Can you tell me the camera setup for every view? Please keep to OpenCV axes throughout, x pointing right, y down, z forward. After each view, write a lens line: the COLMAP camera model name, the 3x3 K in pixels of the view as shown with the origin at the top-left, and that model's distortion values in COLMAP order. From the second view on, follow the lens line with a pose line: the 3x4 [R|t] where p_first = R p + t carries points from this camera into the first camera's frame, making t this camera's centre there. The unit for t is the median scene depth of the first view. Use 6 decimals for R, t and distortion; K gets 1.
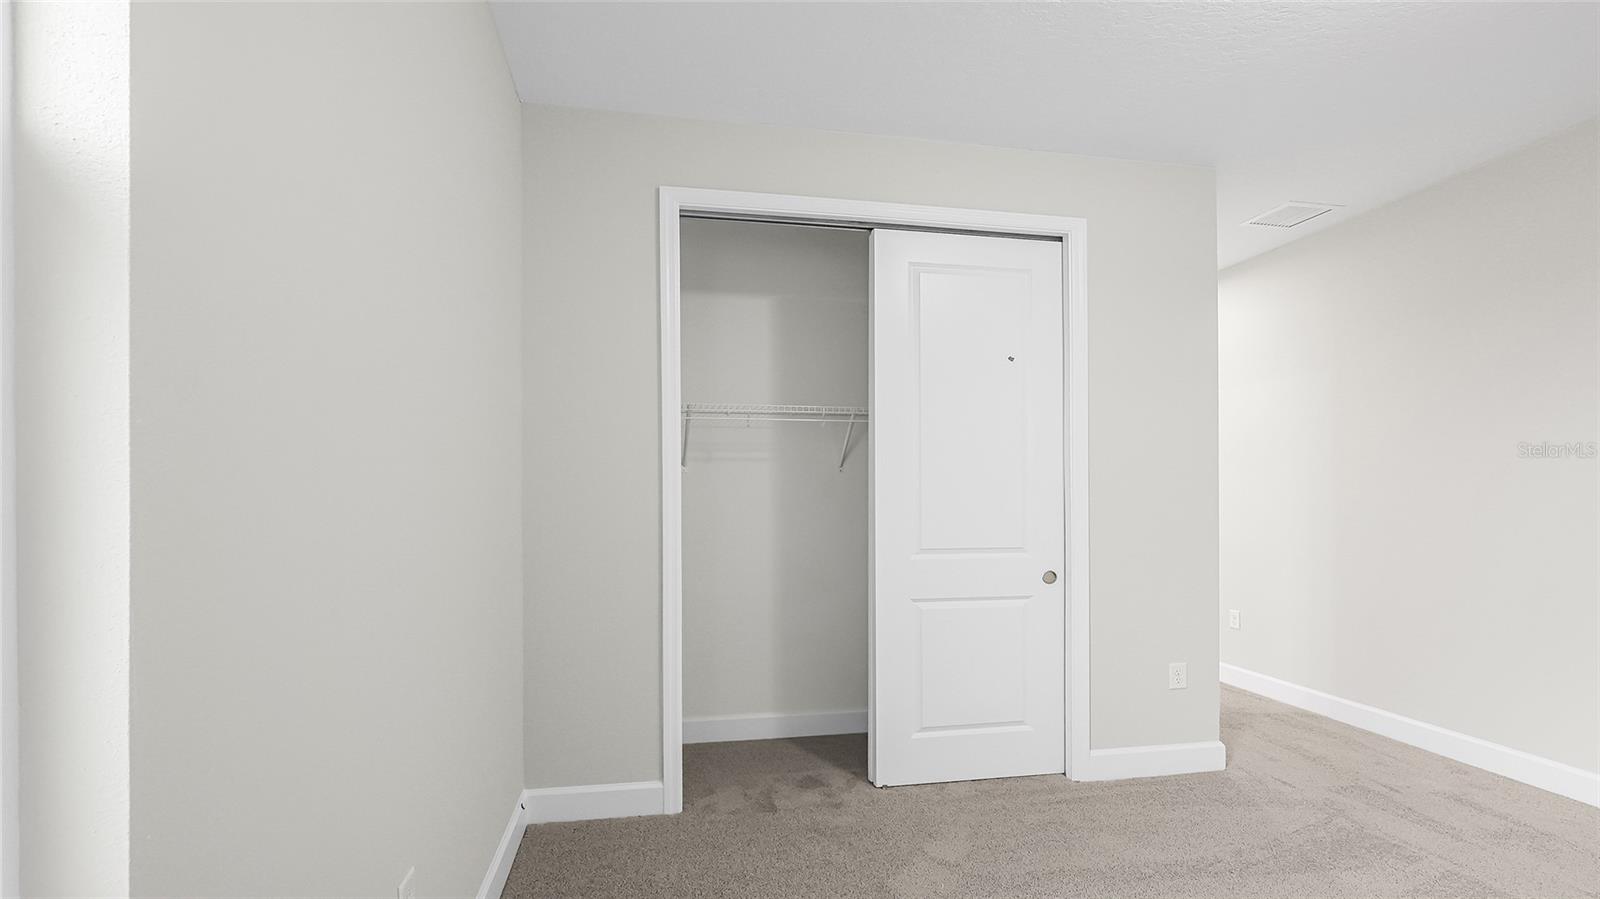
lens RADIAL K [[745.4, 0, 811.8], [0, 745.4, 499.7], [0, 0, 1]] dist [-0.001660, 0.001079]
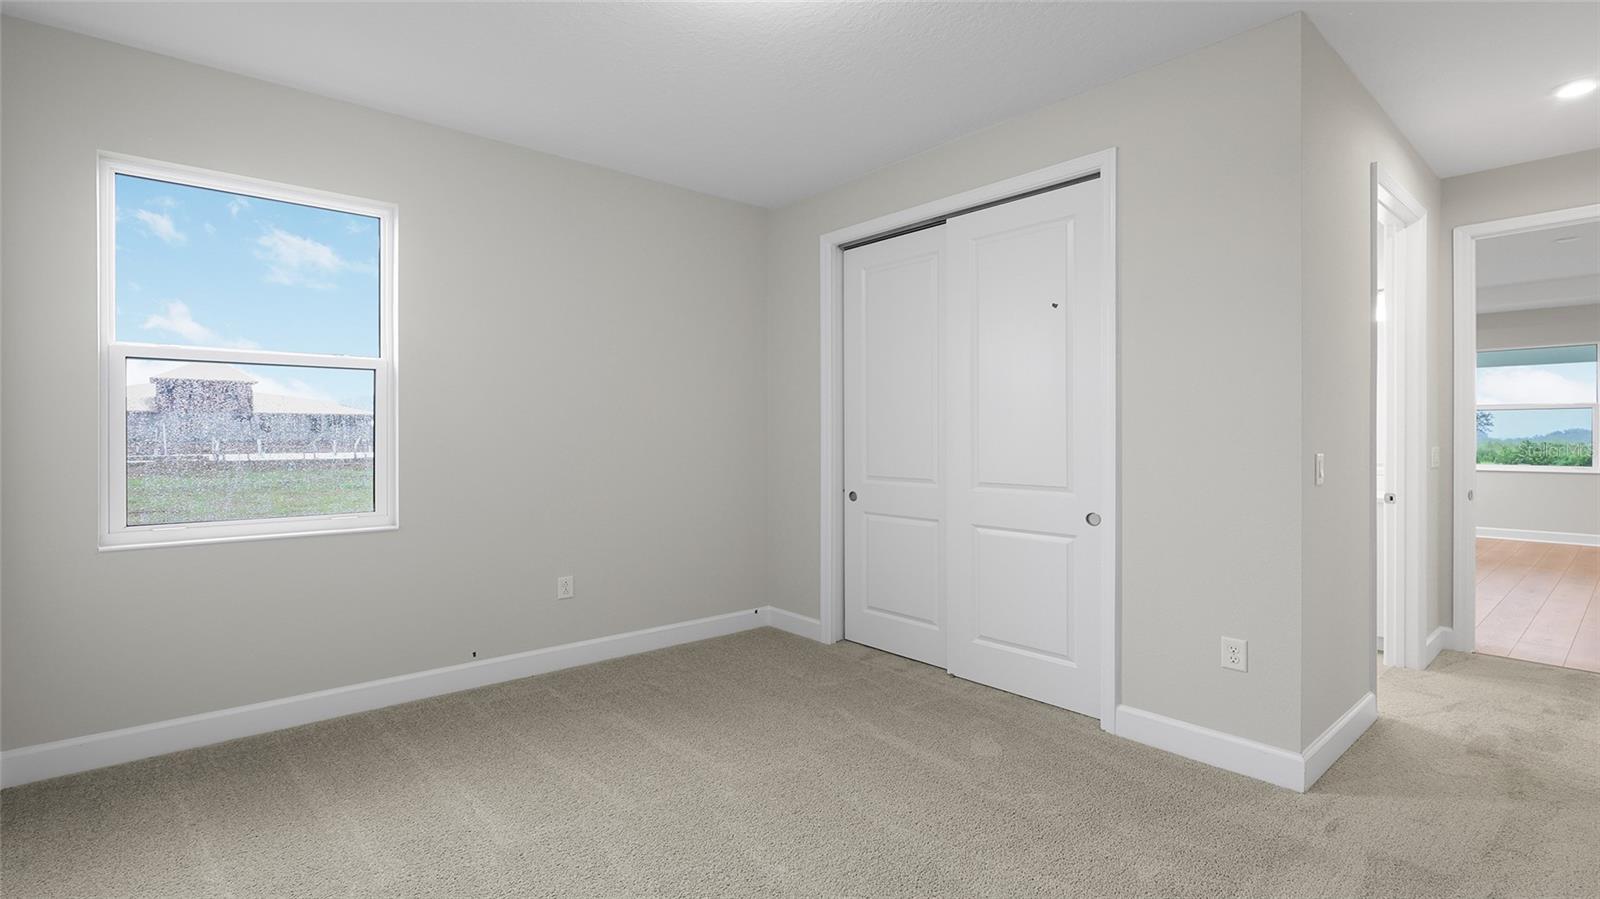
lens RADIAL K [[745.4, 0, 809.4], [0, 745.4, 444.2], [0, 0, 1]] dist [-0.001660, 0.001079]
pose [[0.504074, 0.011327, -0.863586, 0.998100], [-0.003373, 0.999932, 0.011147, -0.005120], [0.863654, -0.002706, 0.504078, 0.178586]]
